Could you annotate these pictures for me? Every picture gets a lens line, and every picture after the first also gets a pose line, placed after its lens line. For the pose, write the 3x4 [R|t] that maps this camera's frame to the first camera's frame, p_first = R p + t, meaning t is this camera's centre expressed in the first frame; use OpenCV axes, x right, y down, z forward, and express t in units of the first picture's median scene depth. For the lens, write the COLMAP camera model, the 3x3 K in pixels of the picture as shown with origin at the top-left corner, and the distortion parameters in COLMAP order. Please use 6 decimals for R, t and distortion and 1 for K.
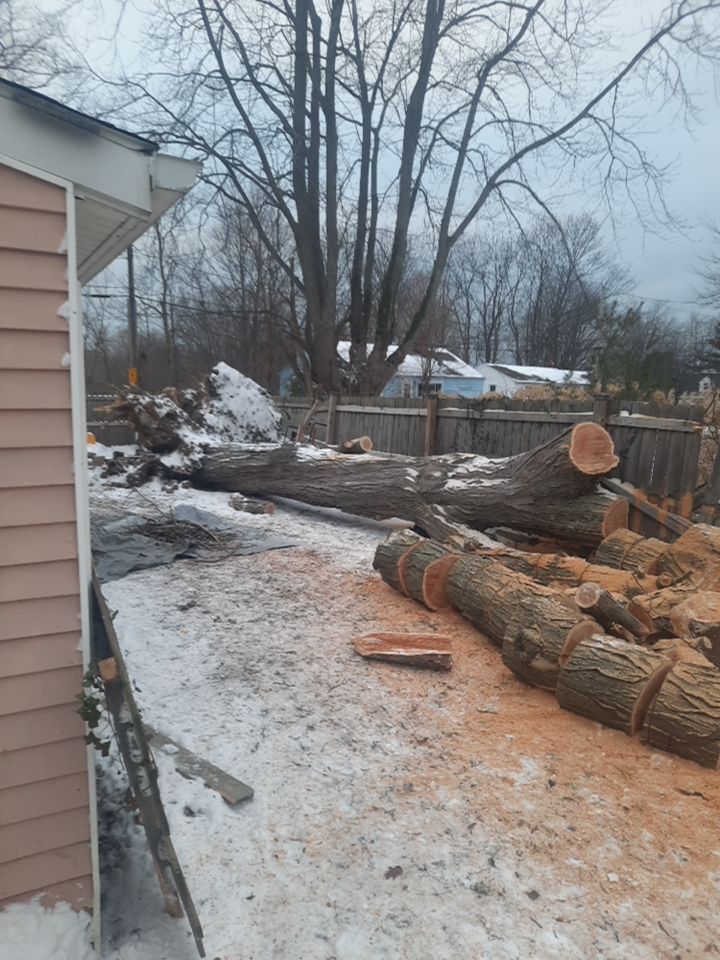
lens RADIAL K [[700.6, 0, 355.4], [0, 700.6, 472.6], [0, 0, 1]] dist [0.041722, -0.029681]
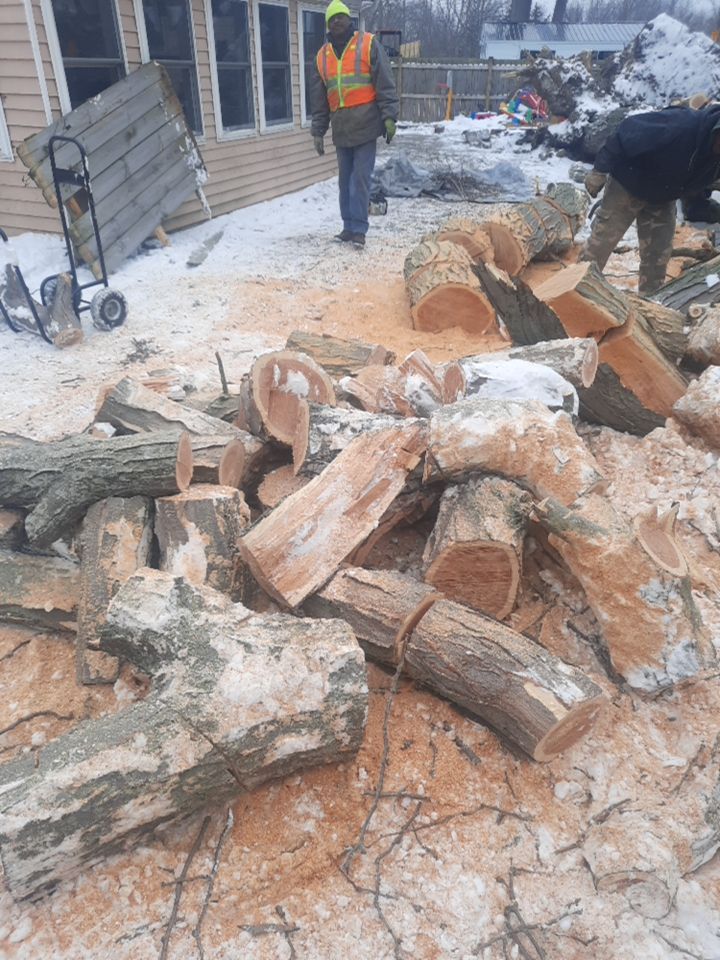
lens RADIAL K [[700.6, 0, 346.8], [0, 700.6, 478.3], [0, 0, 1]] dist [0.041722, -0.029681]
pose [[0.657193, 0.369322, -0.657037, 0.376866], [-0.082983, 0.901878, 0.423945, 0.029405], [0.749140, -0.224091, 0.623356, -0.016205]]
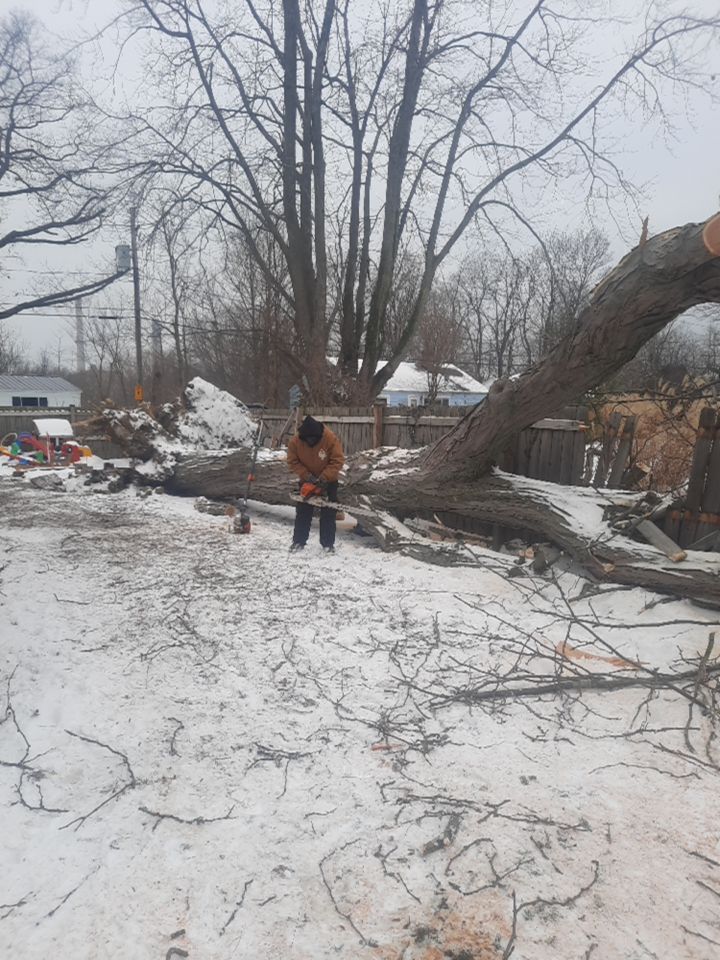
lens RADIAL K [[700.6, 0, 365.3], [0, 700.6, 475.9], [0, 0, 1]] dist [0.041722, -0.029681]
pose [[0.999396, -0.007988, -0.033807, 0.101052], [0.007291, 0.999759, -0.020709, 0.017778], [0.033964, 0.020450, 0.999214, -0.057354]]
